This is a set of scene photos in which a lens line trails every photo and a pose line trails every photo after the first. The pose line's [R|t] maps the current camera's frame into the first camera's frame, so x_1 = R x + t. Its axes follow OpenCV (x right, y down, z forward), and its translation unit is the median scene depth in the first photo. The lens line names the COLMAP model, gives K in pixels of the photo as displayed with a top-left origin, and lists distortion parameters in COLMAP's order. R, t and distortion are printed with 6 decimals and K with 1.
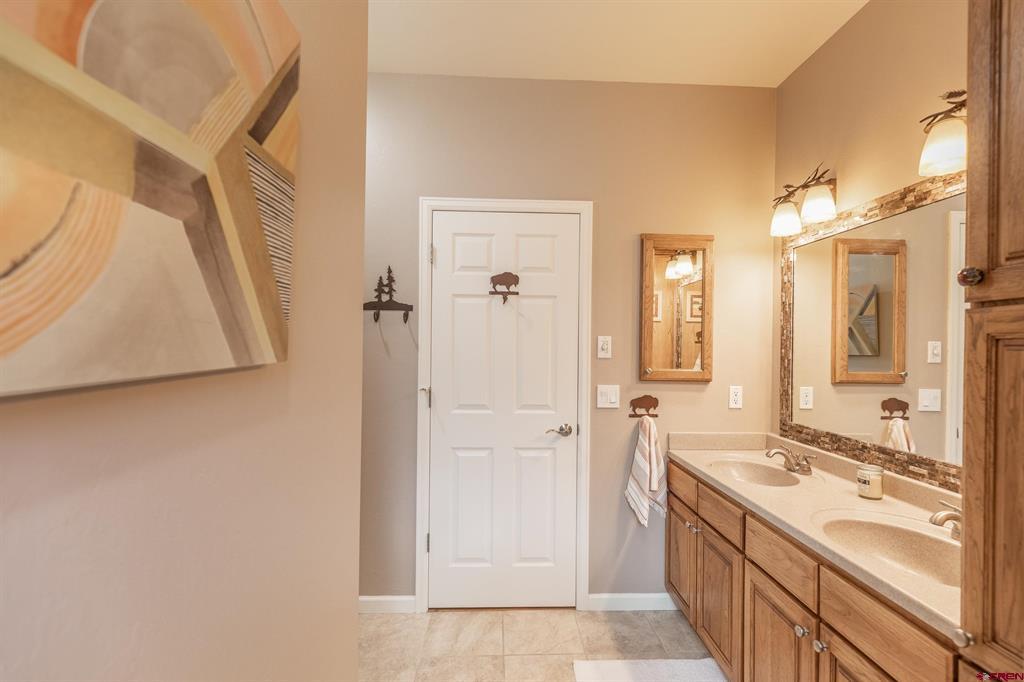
lens RADIAL K [[458.5, 0, 511.7], [0, 458.5, 347.1], [0, 0, 1]] dist [0.006787, -0.000474]
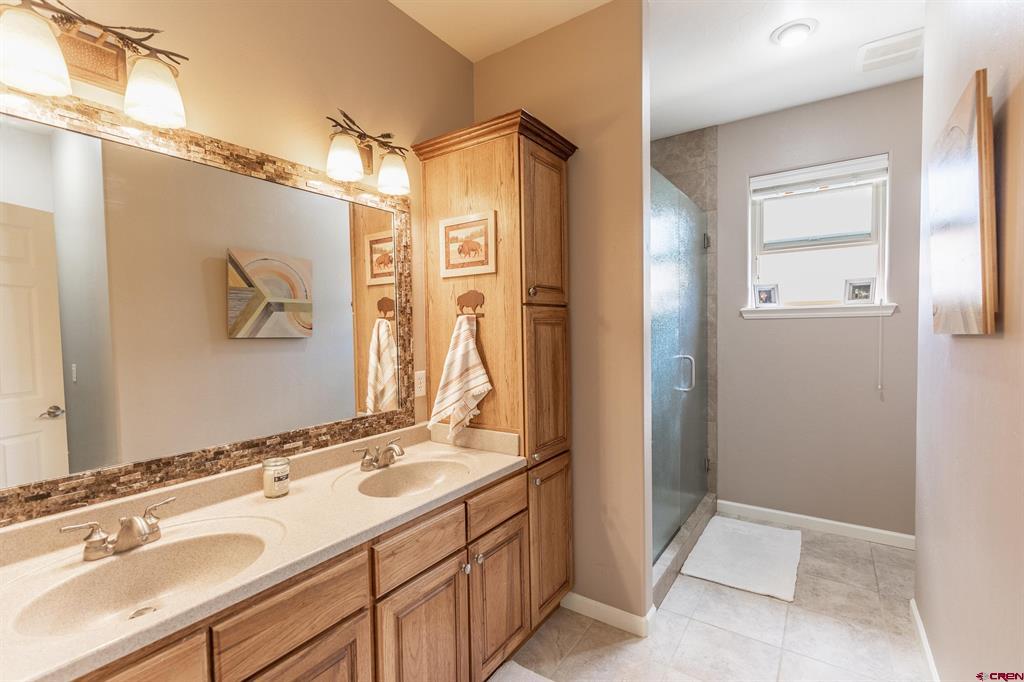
lens RADIAL K [[458.5, 0, 511.7], [0, 458.5, 347.1], [0, 0, 1]] dist [0.006787, -0.000474]
pose [[-0.805745, -0.027368, 0.591630, -0.106594], [0.004433, 0.998625, 0.052233, -0.002725], [-0.592246, 0.044709, -0.804516, 1.458421]]
